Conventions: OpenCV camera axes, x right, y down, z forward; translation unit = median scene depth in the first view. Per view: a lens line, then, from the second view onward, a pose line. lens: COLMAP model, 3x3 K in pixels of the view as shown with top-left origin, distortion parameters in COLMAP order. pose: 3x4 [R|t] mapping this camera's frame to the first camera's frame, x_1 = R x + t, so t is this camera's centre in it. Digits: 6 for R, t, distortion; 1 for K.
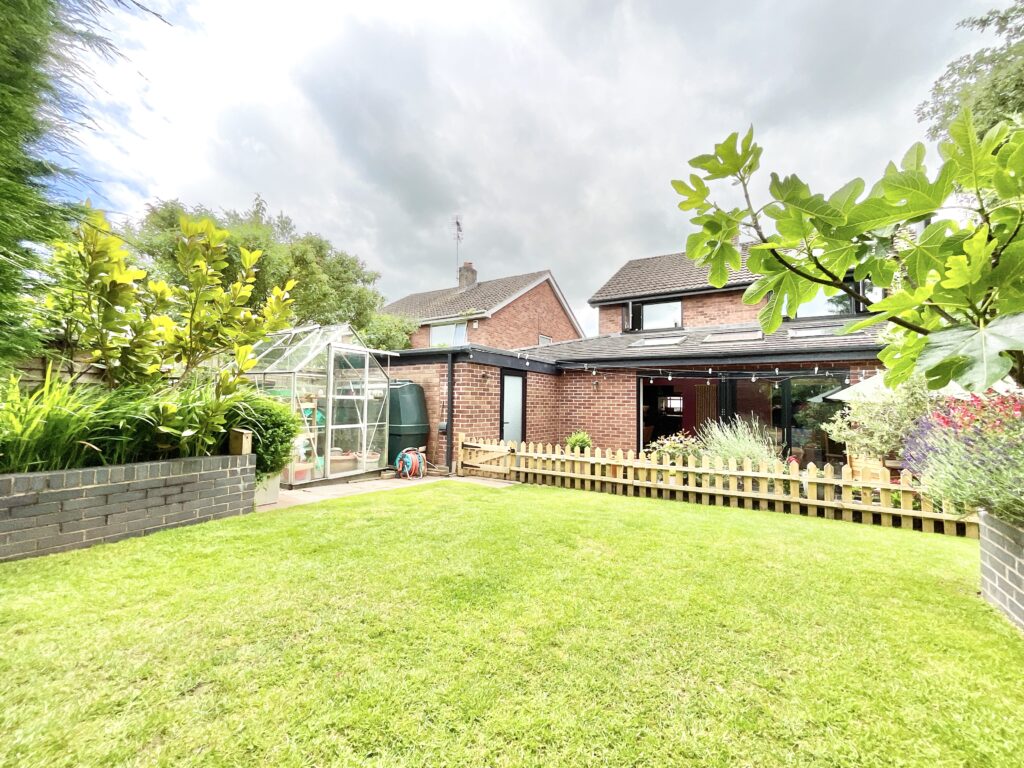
lens RADIAL K [[418.2, 0, 511.5], [0, 418.2, 384.0], [0, 0, 1]] dist [-0.000188, 0.001425]
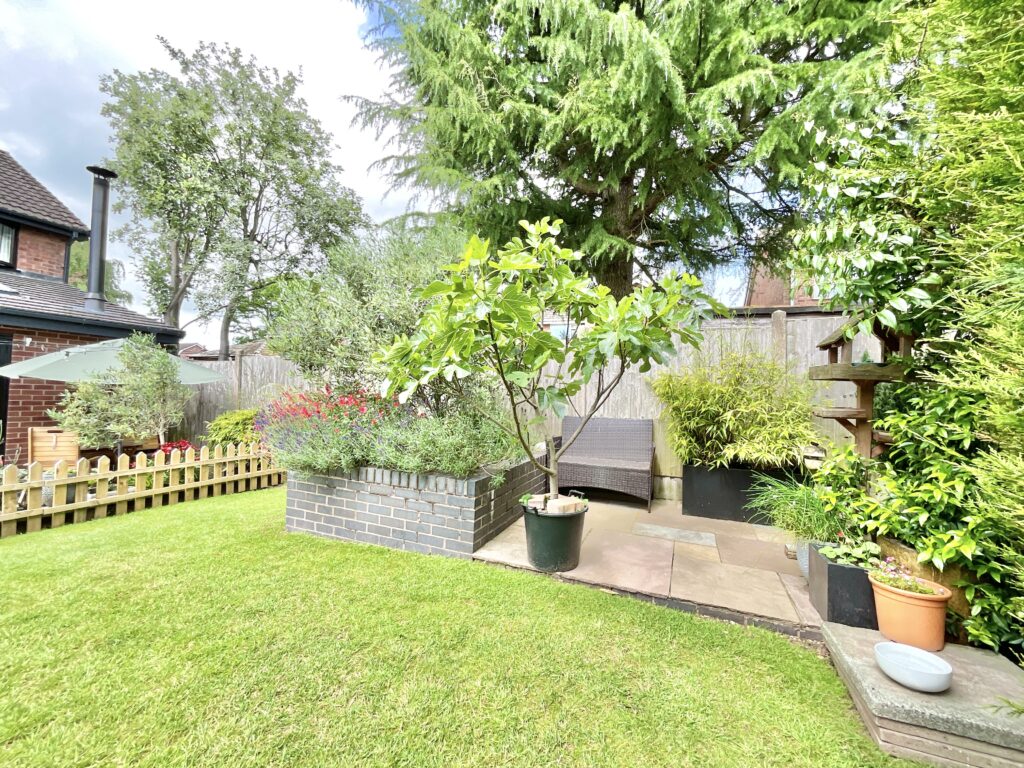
lens RADIAL K [[418.2, 0, 511.3], [0, 418.2, 382.4], [0, 0, 1]] dist [-0.000188, 0.001425]
pose [[-0.164495, 0.006239, 0.986358, -0.355403], [-0.082781, 0.996365, -0.020108, -0.029634], [-0.982898, -0.084959, -0.163380, 0.447446]]
